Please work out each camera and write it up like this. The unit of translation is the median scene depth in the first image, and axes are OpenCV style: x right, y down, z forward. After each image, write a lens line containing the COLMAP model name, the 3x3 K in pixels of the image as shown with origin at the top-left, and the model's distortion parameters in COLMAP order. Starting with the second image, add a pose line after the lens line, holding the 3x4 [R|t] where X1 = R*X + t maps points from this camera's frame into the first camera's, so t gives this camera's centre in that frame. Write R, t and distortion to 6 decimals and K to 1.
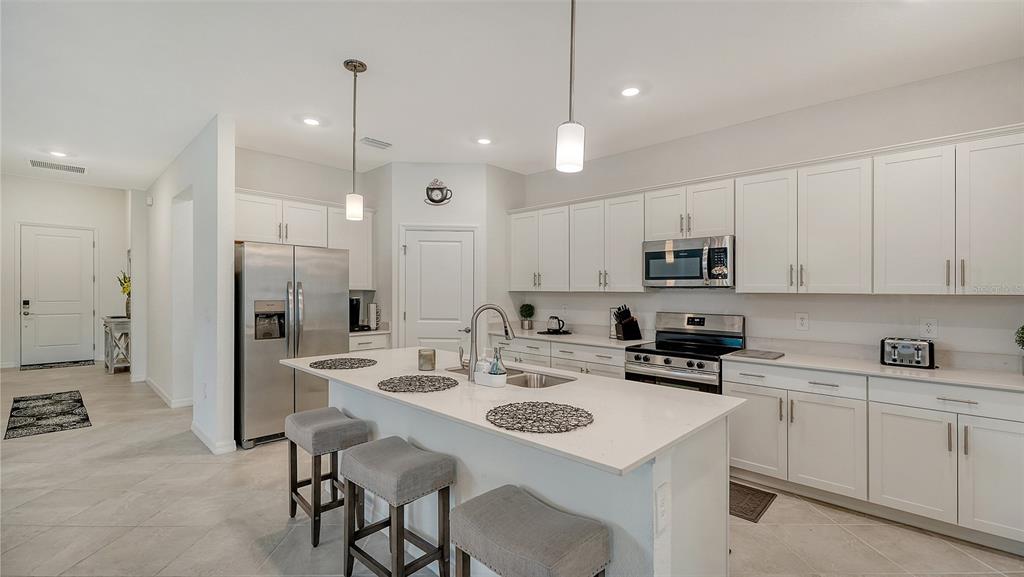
lens RADIAL K [[434.8, 0, 478.0], [0, 434.8, 286.4], [0, 0, 1]] dist [-0.002680, -0.000876]
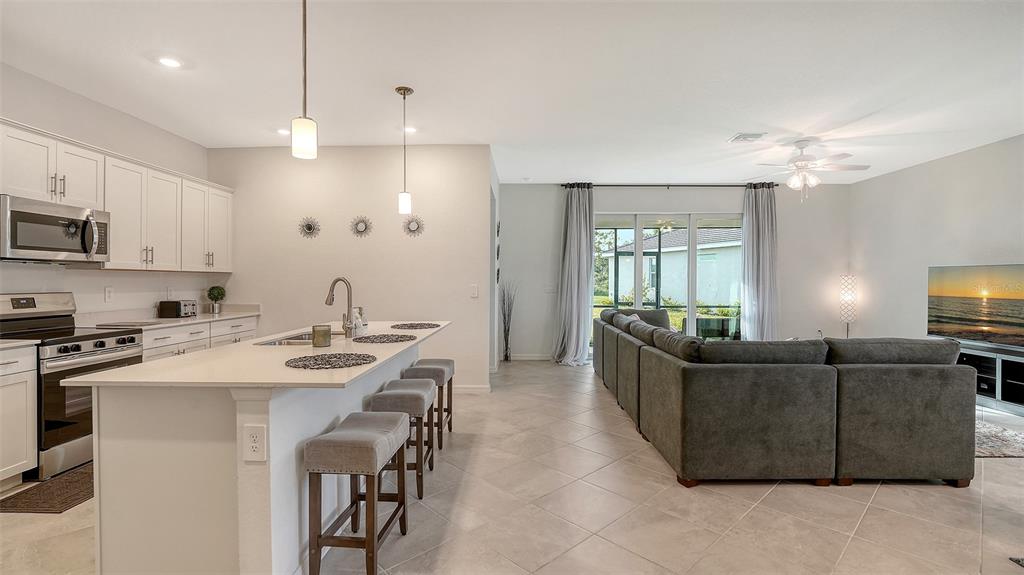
lens RADIAL K [[462.2, 0, 510.8], [0, 462.2, 288.2], [0, 0, 1]] dist [-0.019733, -0.000551]
pose [[-0.706798, -0.021561, 0.707087, -0.730672], [-0.016274, 0.999766, 0.014218, 0.026198], [-0.707228, -0.001458, -0.706984, 0.948781]]
